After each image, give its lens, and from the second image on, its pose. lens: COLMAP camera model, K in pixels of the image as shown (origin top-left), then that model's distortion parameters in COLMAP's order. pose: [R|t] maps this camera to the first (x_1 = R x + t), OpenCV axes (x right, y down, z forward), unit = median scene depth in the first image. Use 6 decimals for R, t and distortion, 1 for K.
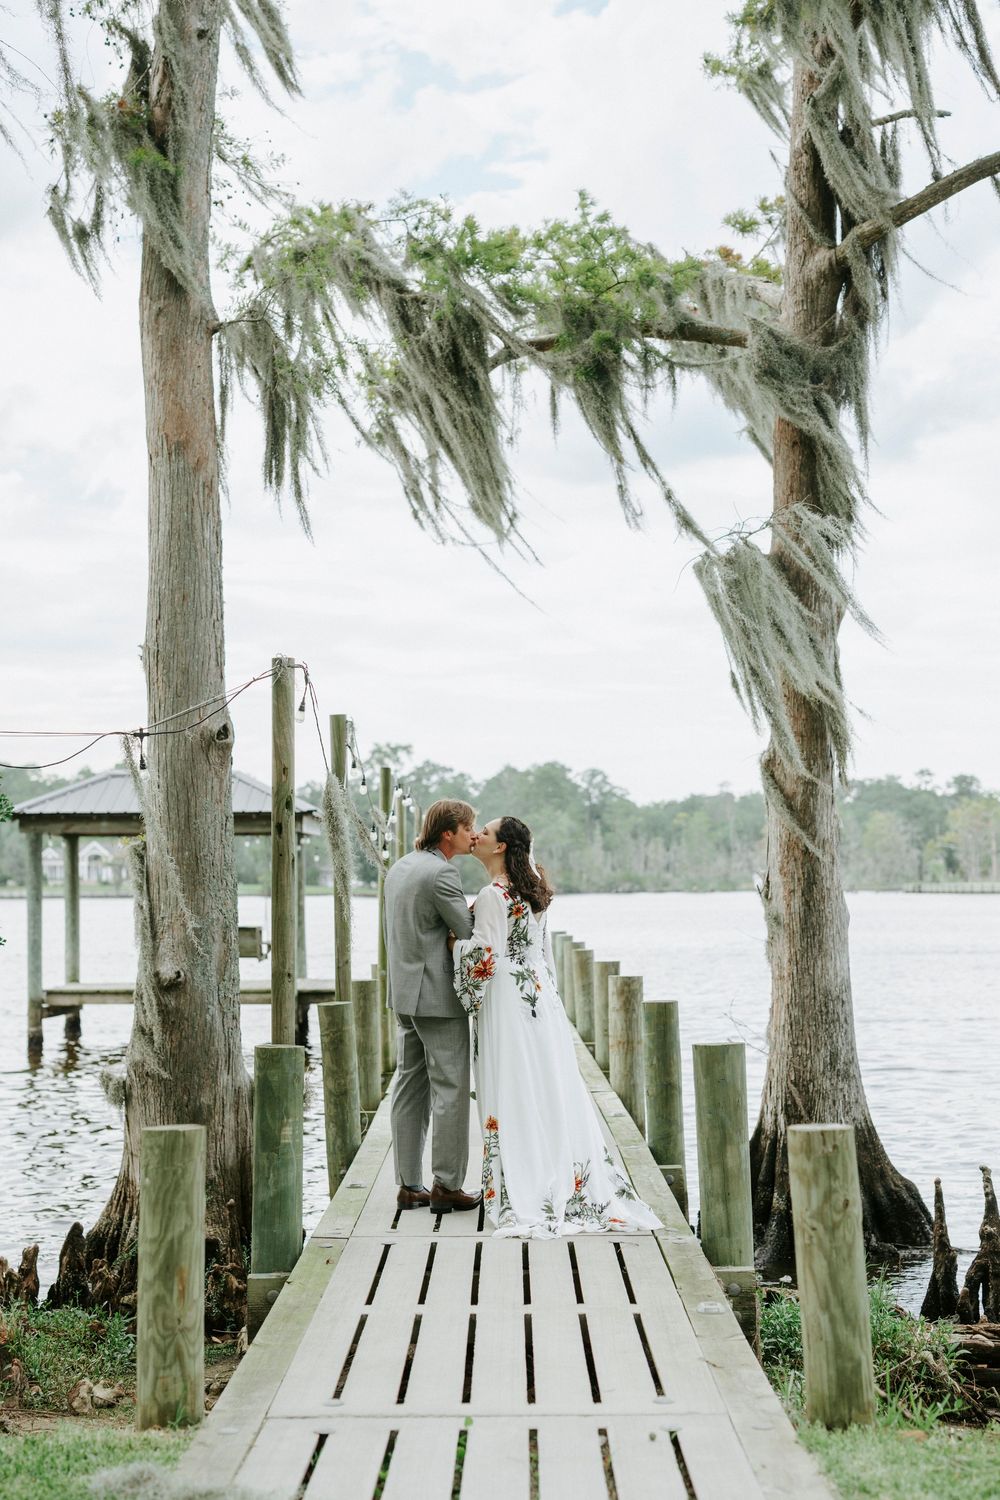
lens RADIAL K [[2199.3, 0, 494.4], [0, 2199.3, 732.5], [0, 0, 1]] dist [0.006986, -0.055488]
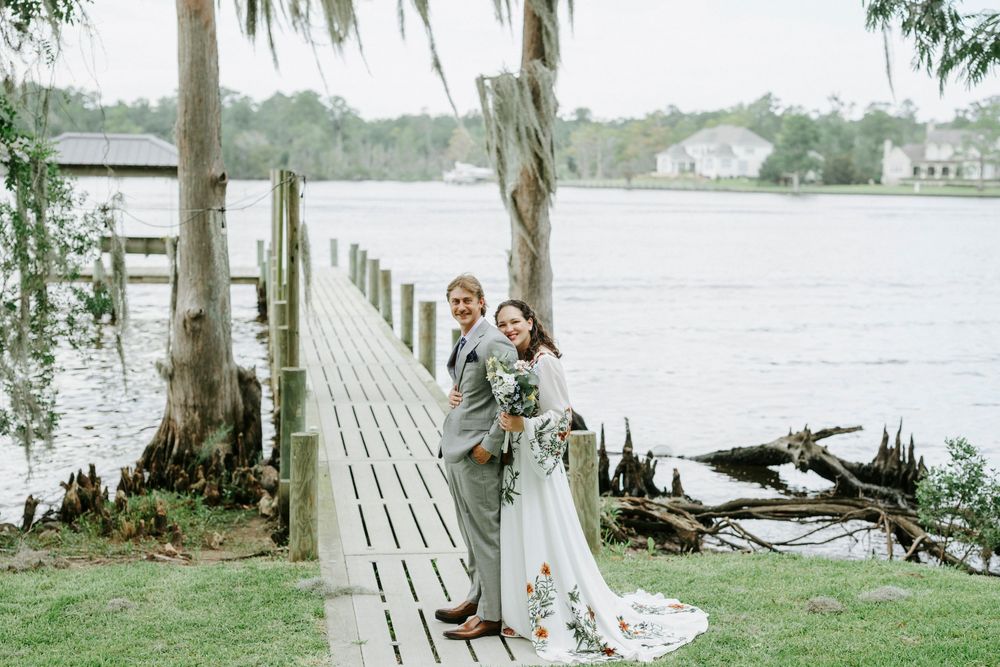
lens RADIAL K [[1464.4, 0, 500.0], [0, 1464.4, 333.5], [0, 0, 1]] dist [0.013019, -0.094908]
pose [[0.987474, 0.007305, 0.157611, -0.097815], [-0.034956, 0.984234, 0.173385, -0.101345], [-0.153860, -0.176723, 0.972161, -0.256290]]
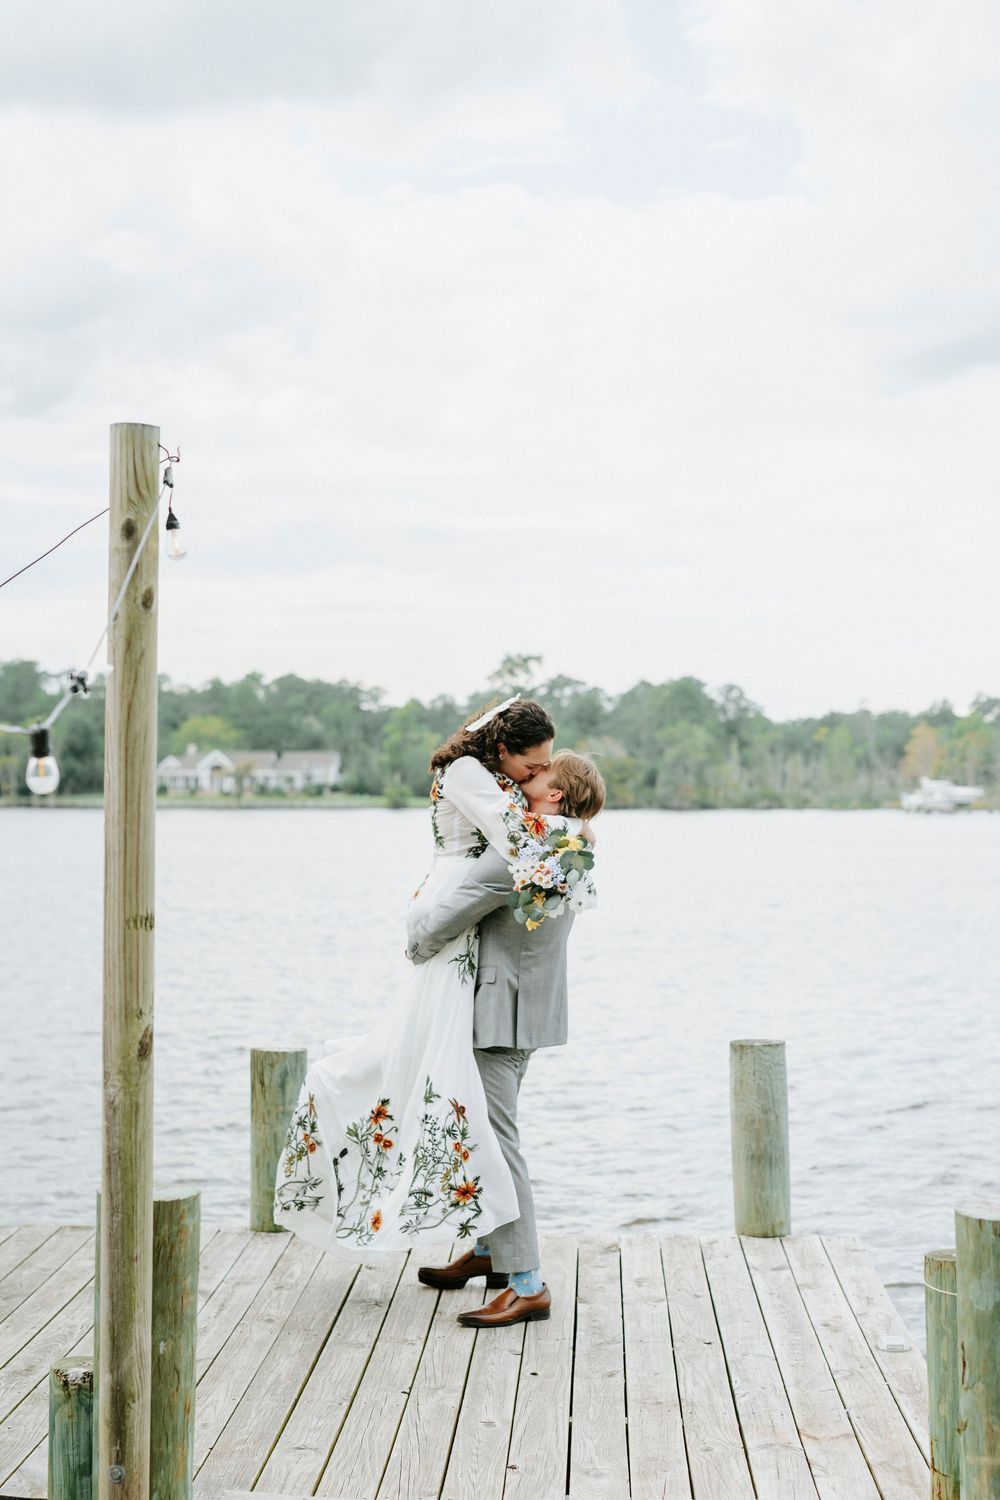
lens RADIAL K [[2196.6, 0, 500.0], [0, 2196.6, 750.0], [0, 0, 1]] dist [0.013019, -0.094908]
pose [[0.998233, 0.010359, -0.058506, 0.047072], [-0.007634, 0.998885, 0.046597, 0.242983], [0.058923, -0.046068, 0.997199, 3.279492]]
